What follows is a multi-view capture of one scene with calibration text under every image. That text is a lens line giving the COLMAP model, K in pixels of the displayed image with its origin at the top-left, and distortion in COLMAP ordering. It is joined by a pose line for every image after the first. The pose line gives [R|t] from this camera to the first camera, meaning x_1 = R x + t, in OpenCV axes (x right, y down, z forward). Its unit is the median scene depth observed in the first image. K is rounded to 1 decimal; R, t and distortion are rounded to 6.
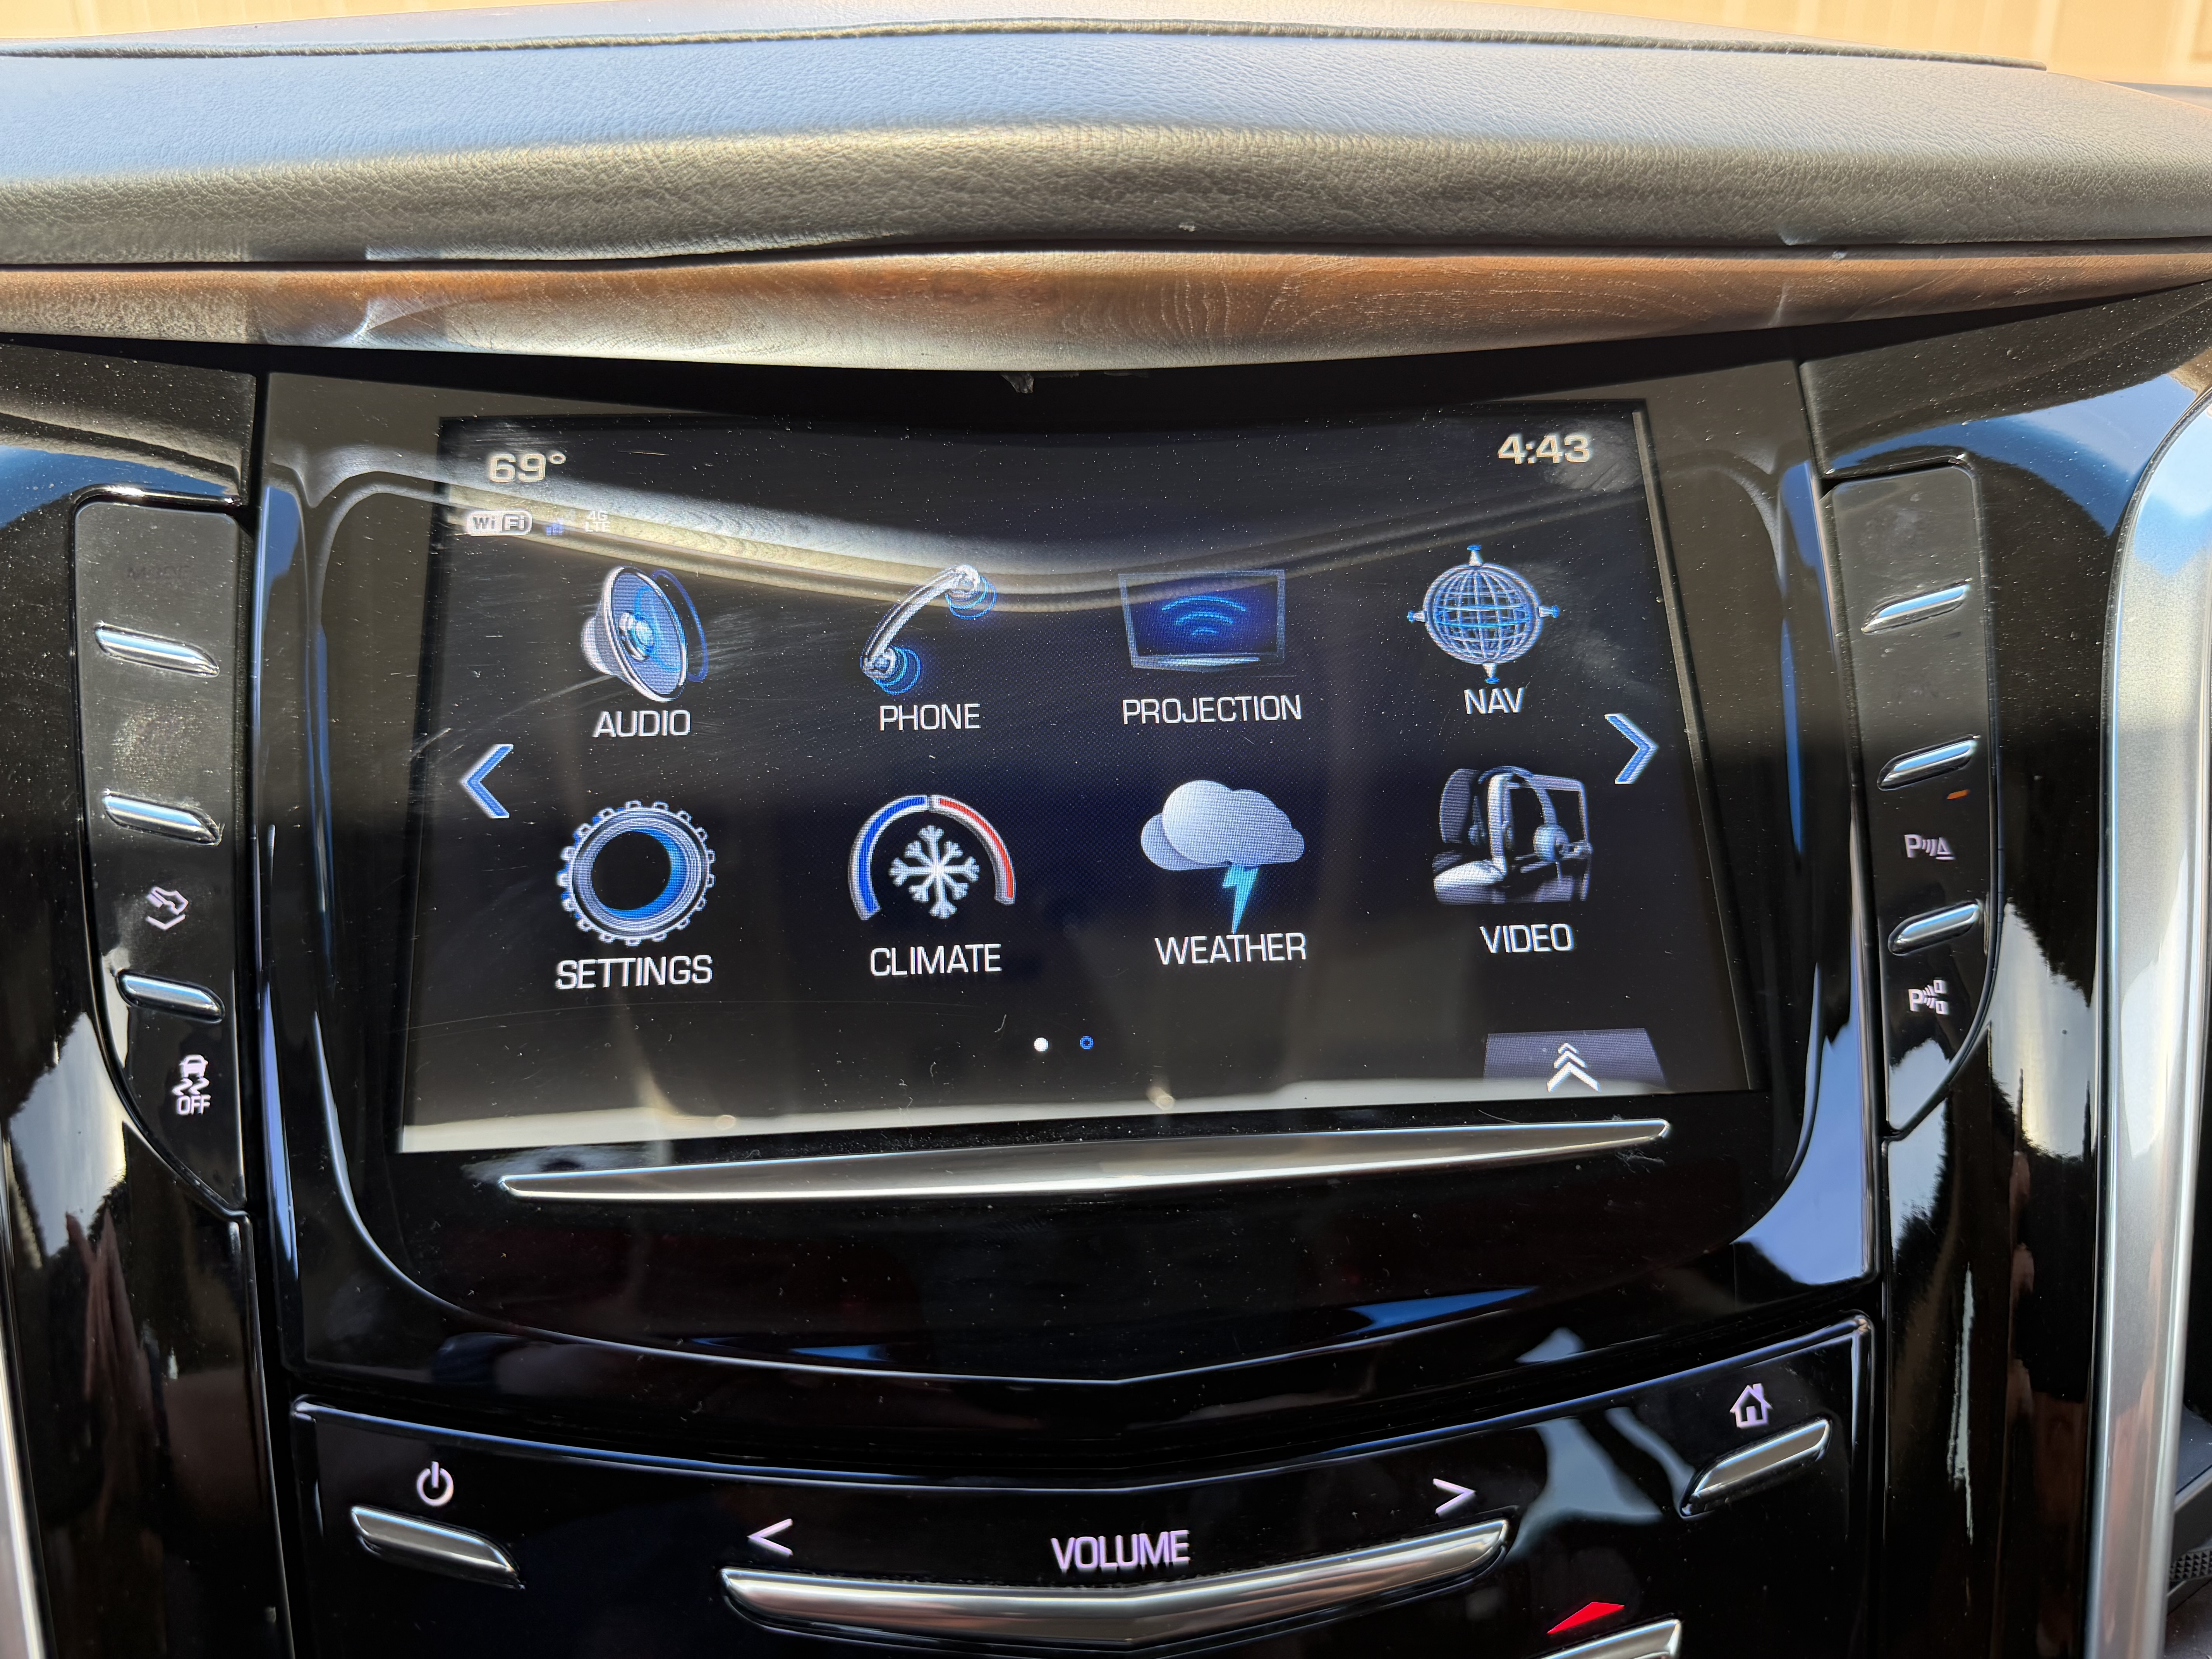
lens RADIAL K [[1590.6, 0, 1113.9], [0, 1590.6, 810.7], [0, 0, 1]] dist [0.067207, -0.001349]
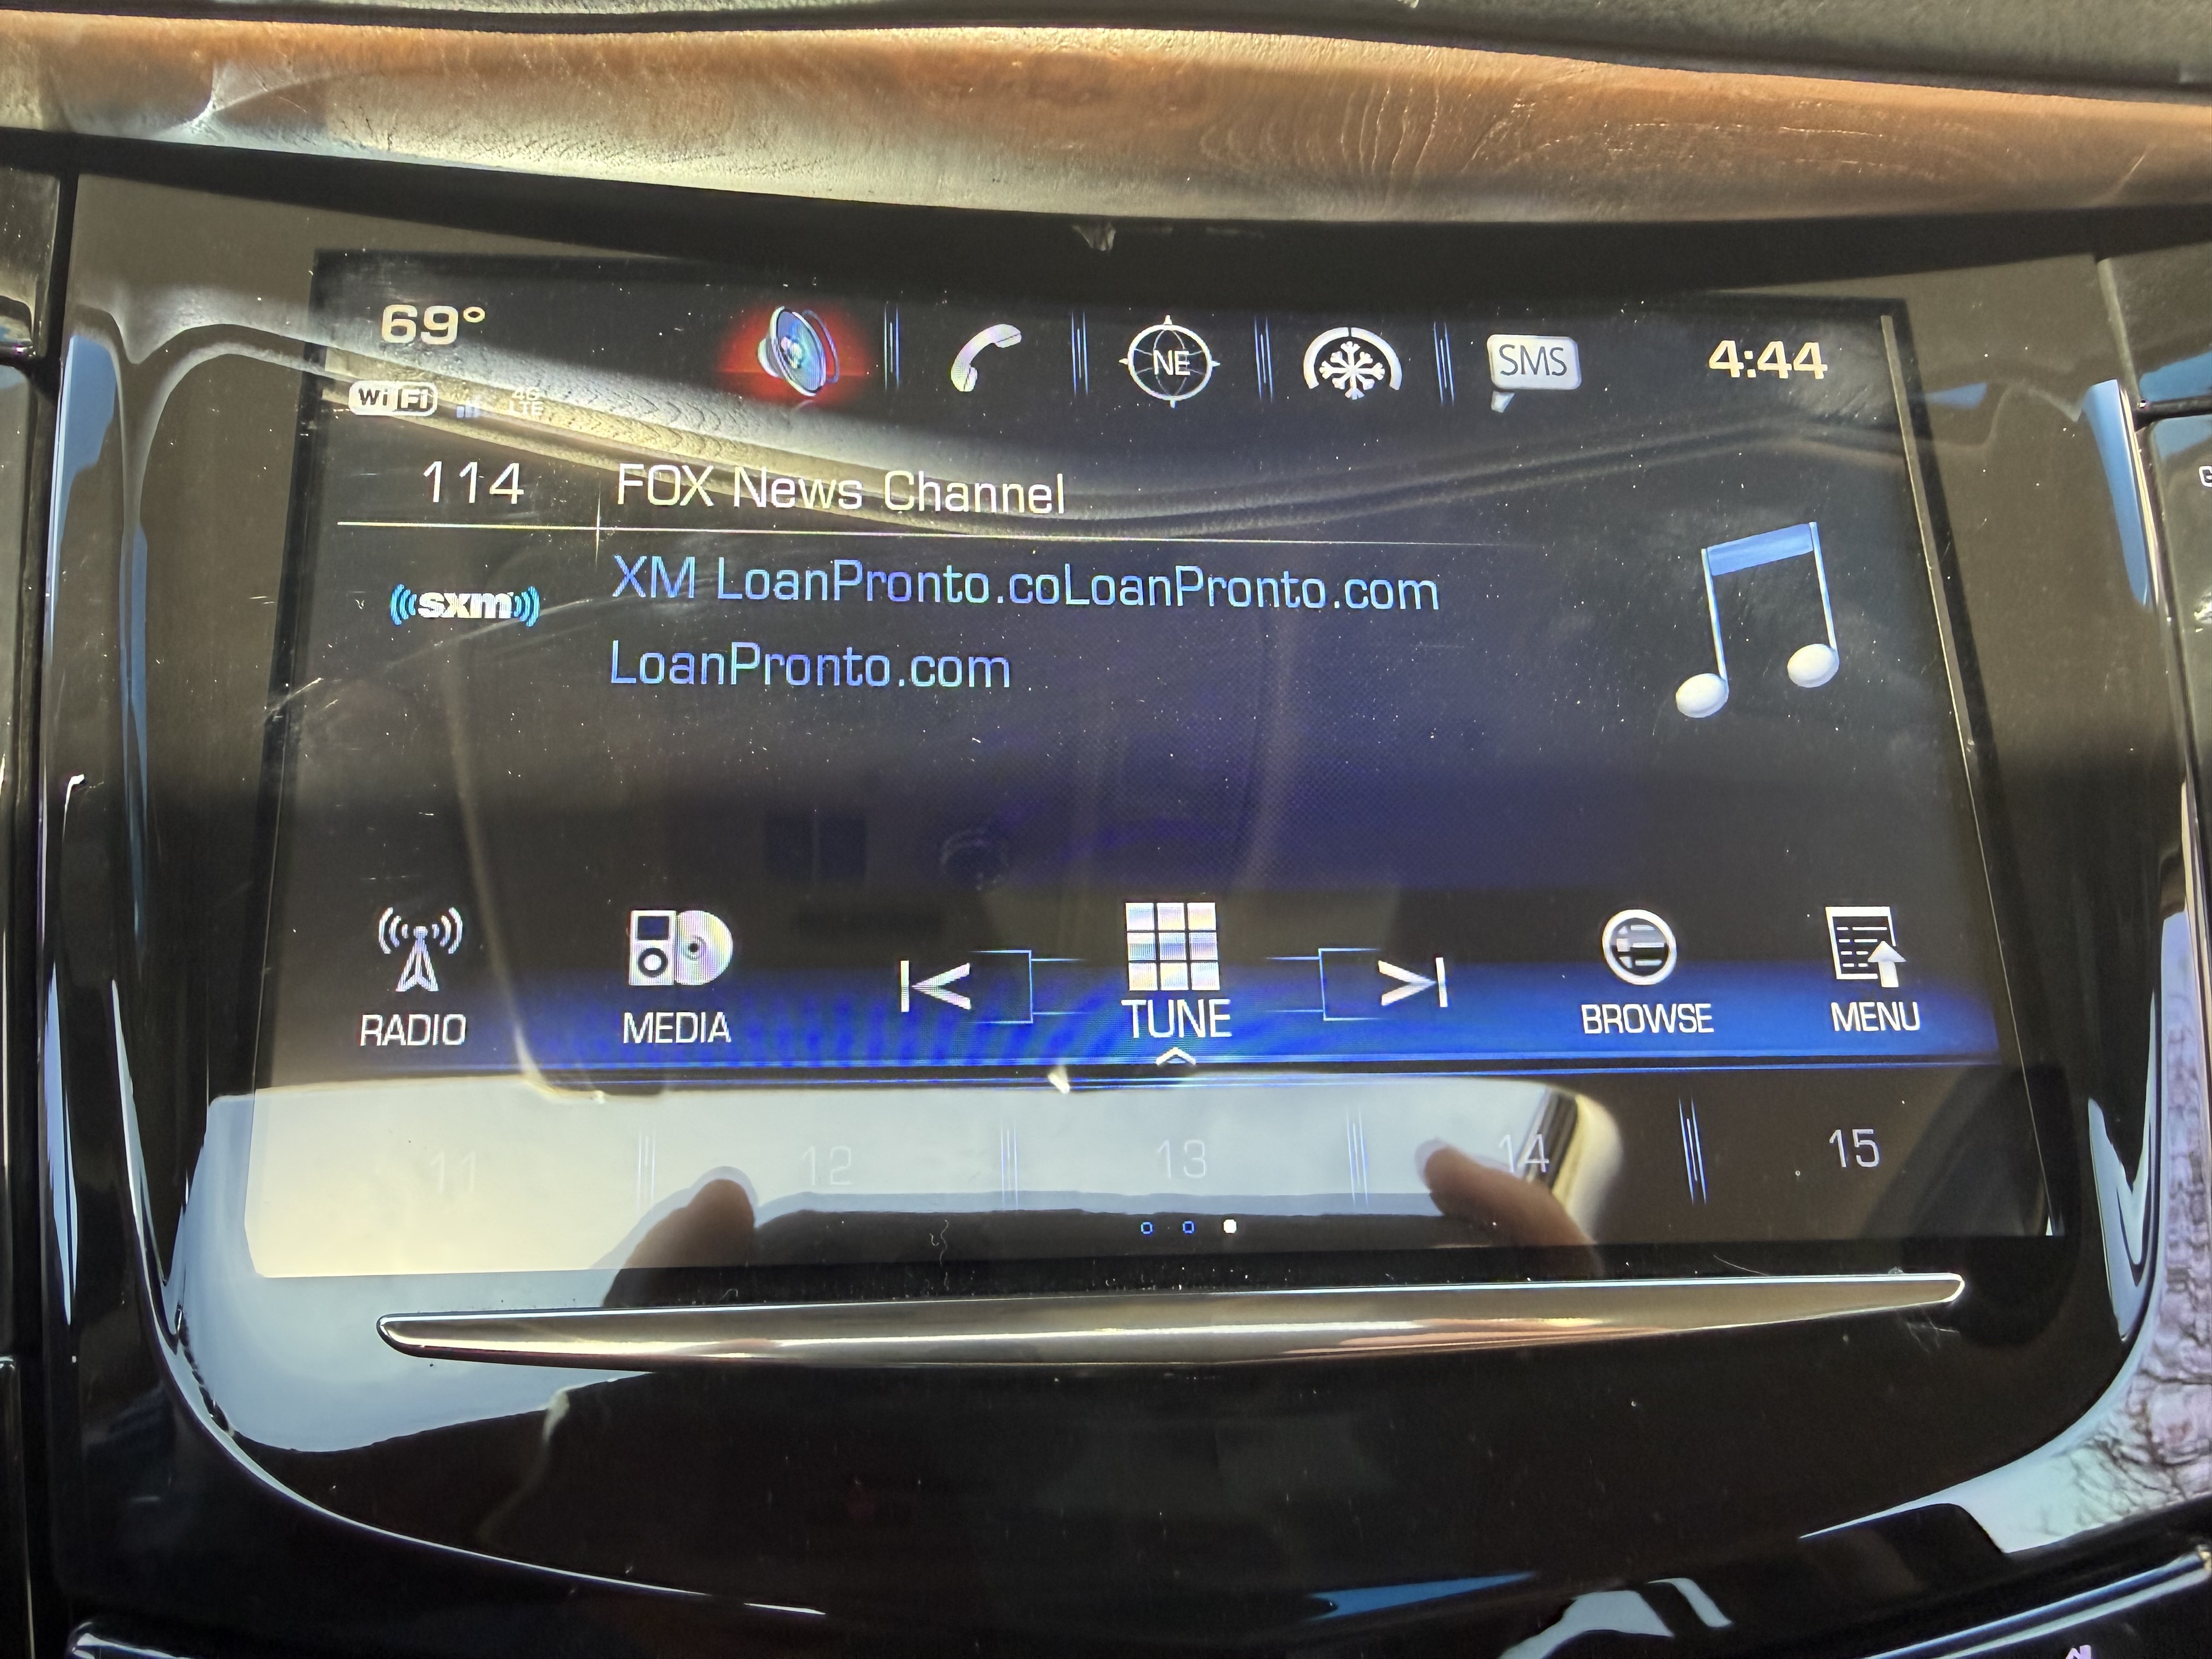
lens RADIAL K [[1760.8, 0, 1106.0], [0, 1760.8, 829.5], [0, 0, 1]] dist [0.005903, 0.092827]
pose [[0.998970, 0.036045, 0.027564, -0.072190], [-0.037035, 0.998656, 0.036266, -0.022982], [-0.026220, -0.037250, 0.998962, 0.175037]]
